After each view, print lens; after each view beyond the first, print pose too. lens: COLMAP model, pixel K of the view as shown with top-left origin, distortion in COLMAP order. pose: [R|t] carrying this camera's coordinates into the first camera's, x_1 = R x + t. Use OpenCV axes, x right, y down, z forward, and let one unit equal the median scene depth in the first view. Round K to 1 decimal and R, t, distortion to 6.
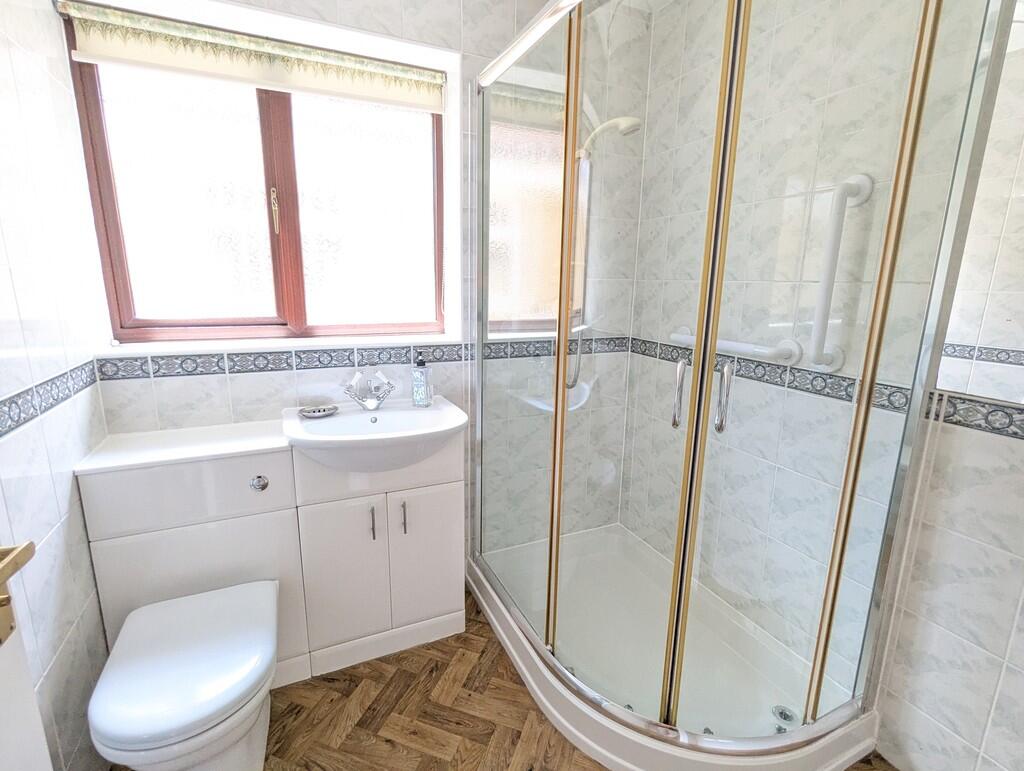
lens RADIAL K [[486.3, 0, 513.2], [0, 486.3, 384.8], [0, 0, 1]] dist [-0.000097, 0.000051]
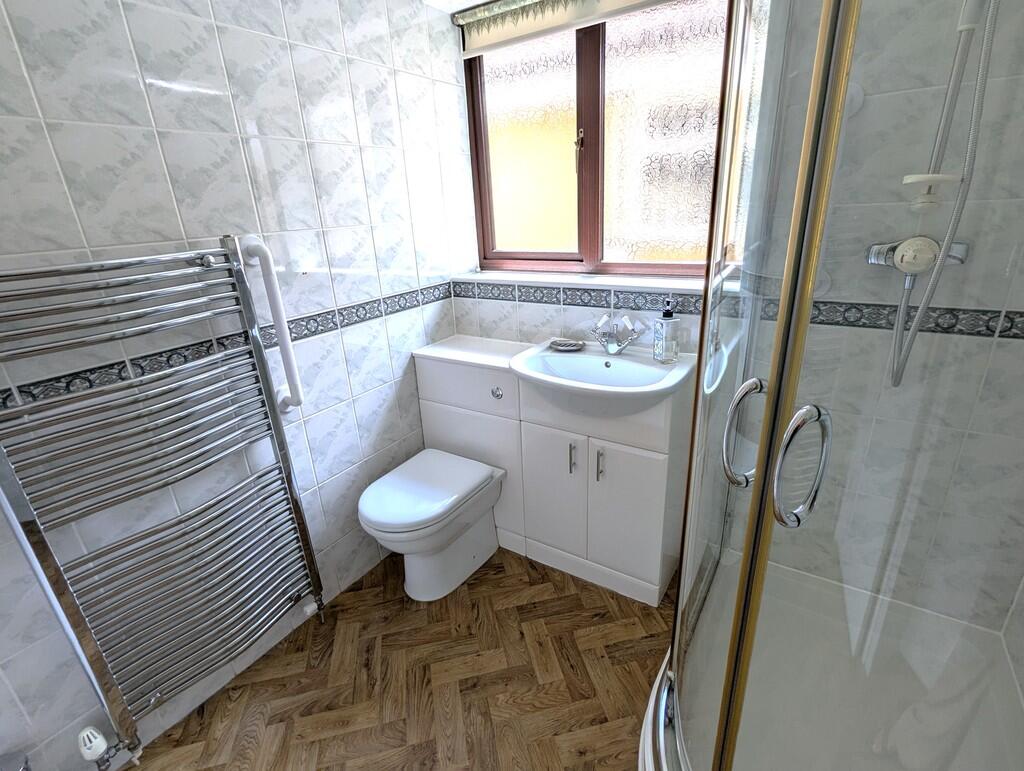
lens RADIAL K [[486.3, 0, 514.6], [0, 486.3, 387.0], [0, 0, 1]] dist [-0.000097, 0.000051]
pose [[0.532905, 0.256961, -0.806215, 0.453333], [-0.124542, 0.966218, 0.225636, -0.089077], [0.836960, -0.019835, 0.546905, 0.307765]]
